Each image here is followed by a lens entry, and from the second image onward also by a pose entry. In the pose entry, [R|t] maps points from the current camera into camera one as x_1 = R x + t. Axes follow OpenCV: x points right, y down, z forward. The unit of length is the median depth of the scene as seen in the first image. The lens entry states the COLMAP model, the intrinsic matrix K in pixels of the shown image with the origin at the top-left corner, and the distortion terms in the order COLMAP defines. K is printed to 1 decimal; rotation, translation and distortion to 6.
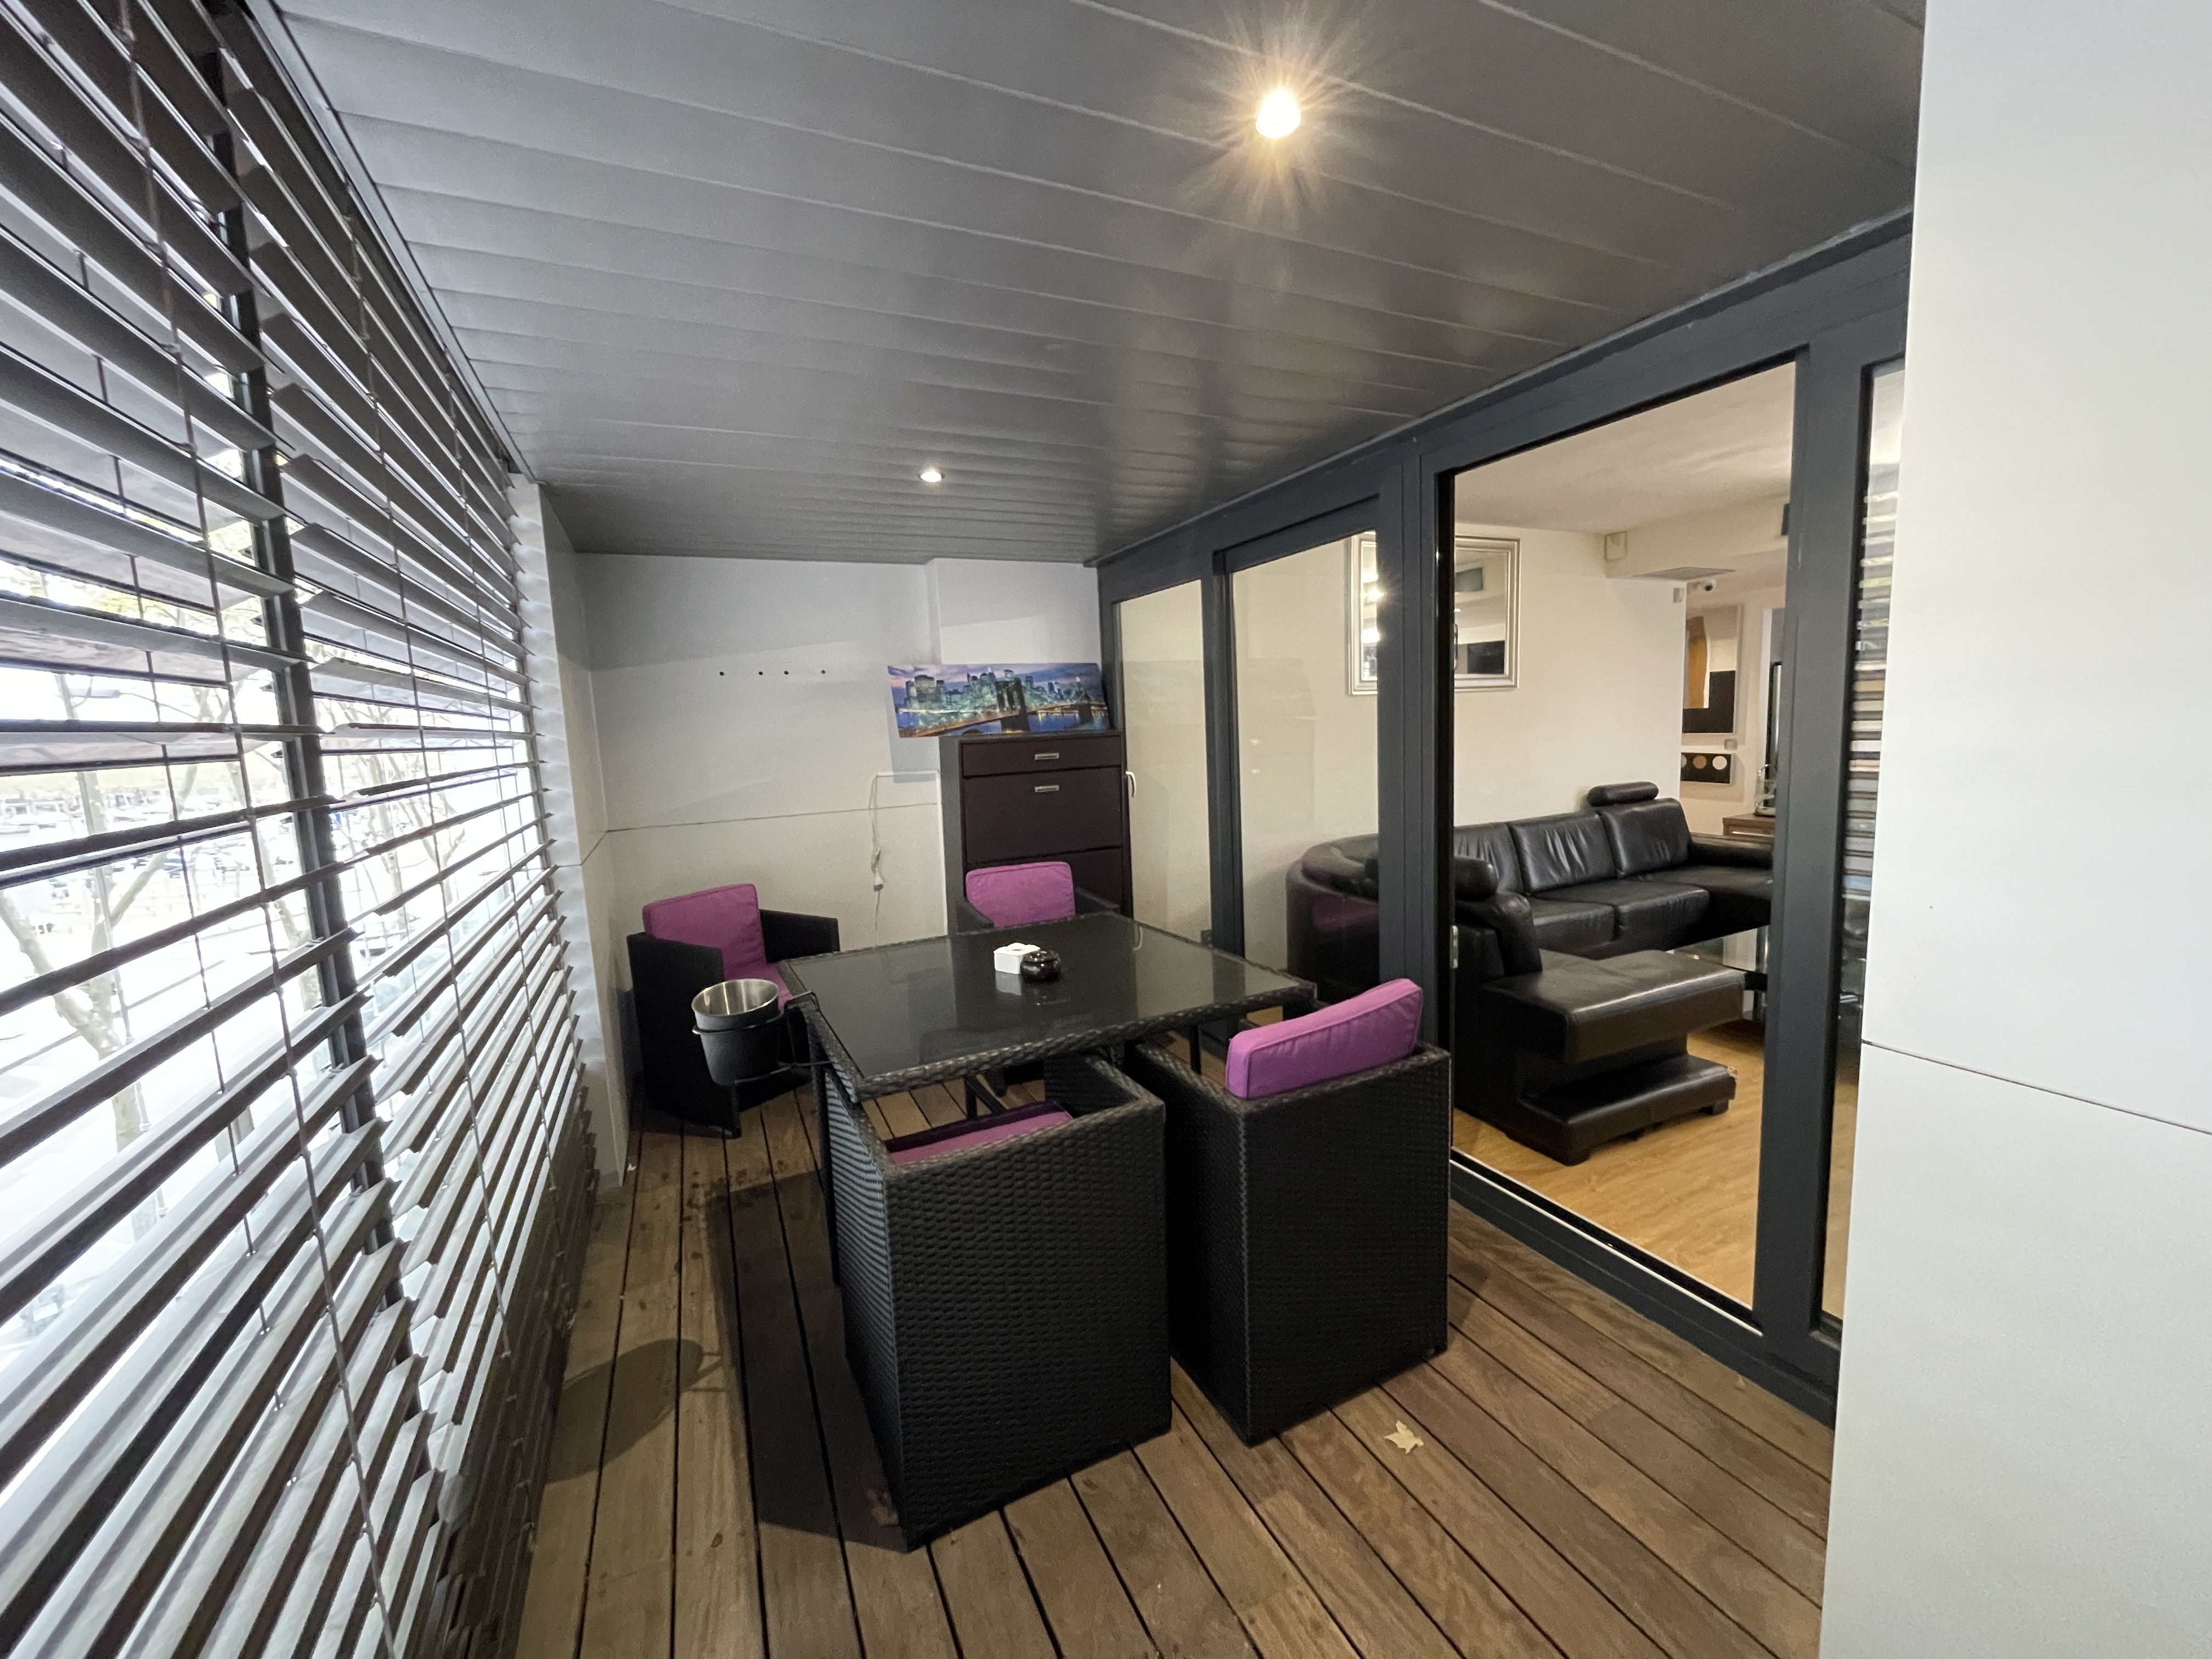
lens RADIAL K [[897.1, 0, 1110.5], [0, 897.1, 839.8], [0, 0, 1]] dist [-0.001349, 0.000238]
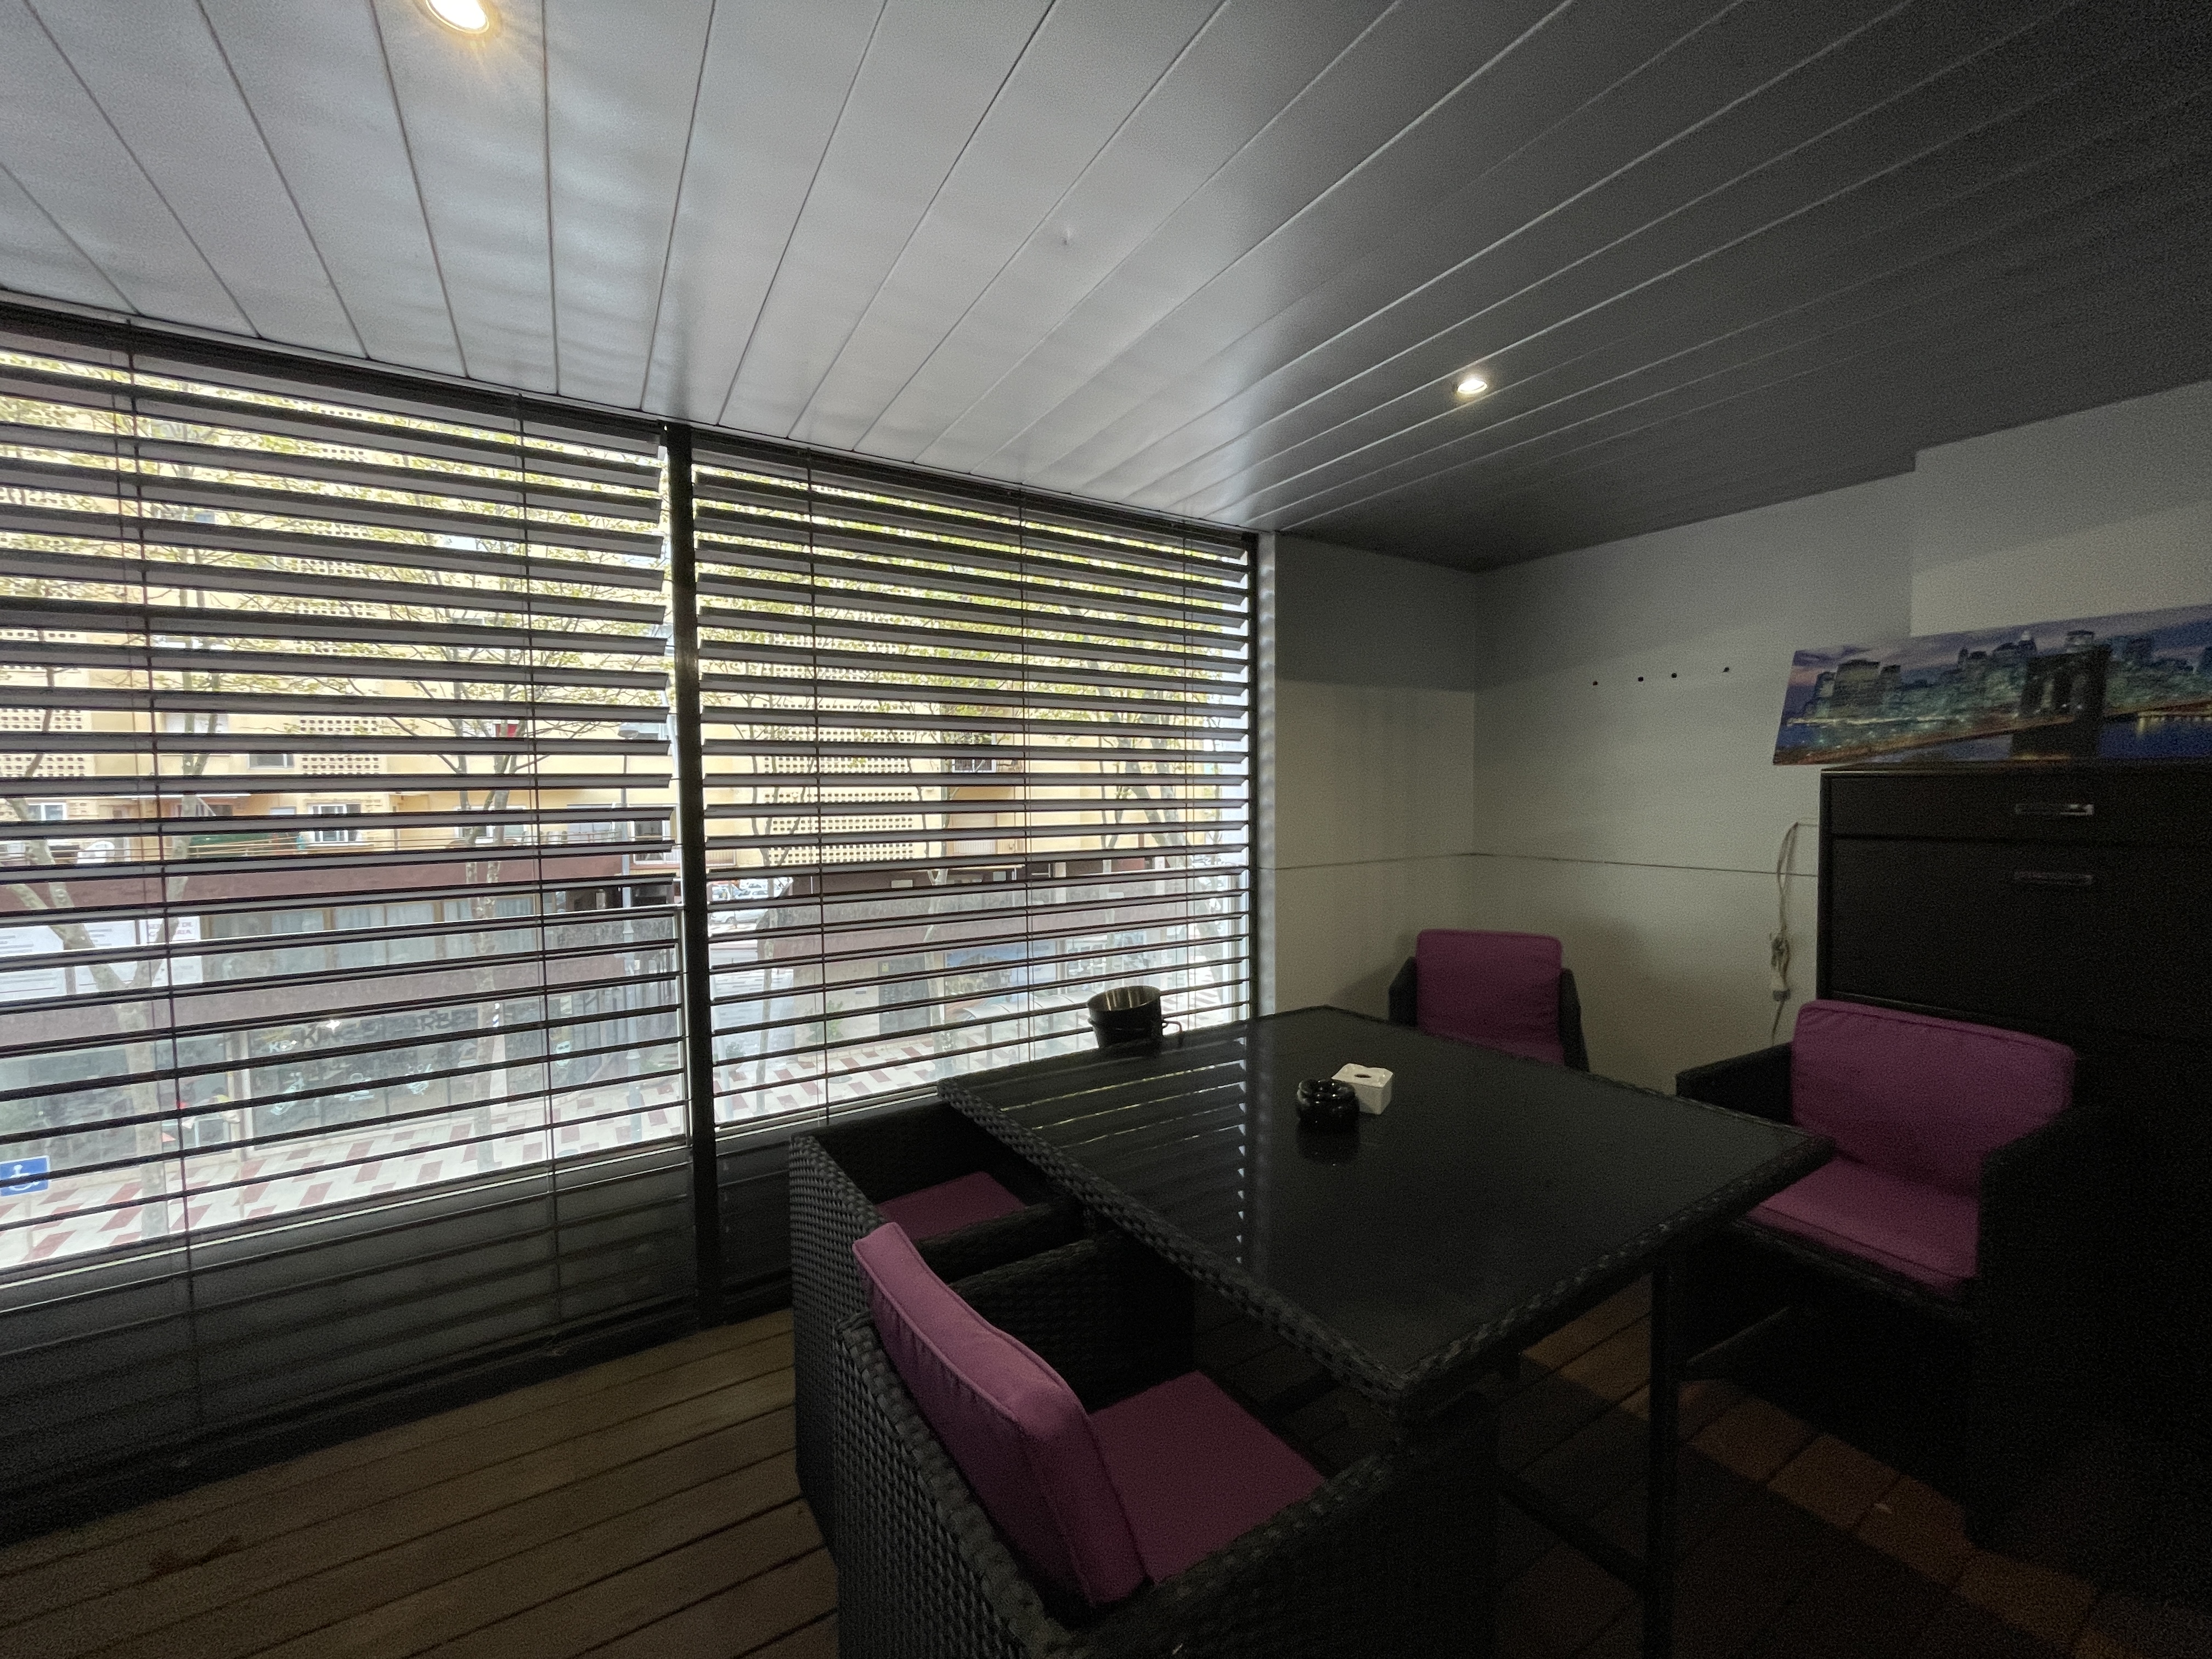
lens RADIAL K [[897.1, 0, 1117.7], [0, 897.1, 819.8], [0, 0, 1]] dist [-0.001349, 0.000238]
pose [[0.105758, 0.077493, -0.991368, 0.329326], [-0.133388, 0.989054, 0.063082, -0.051376], [0.985405, 0.125565, 0.114937, 0.460360]]
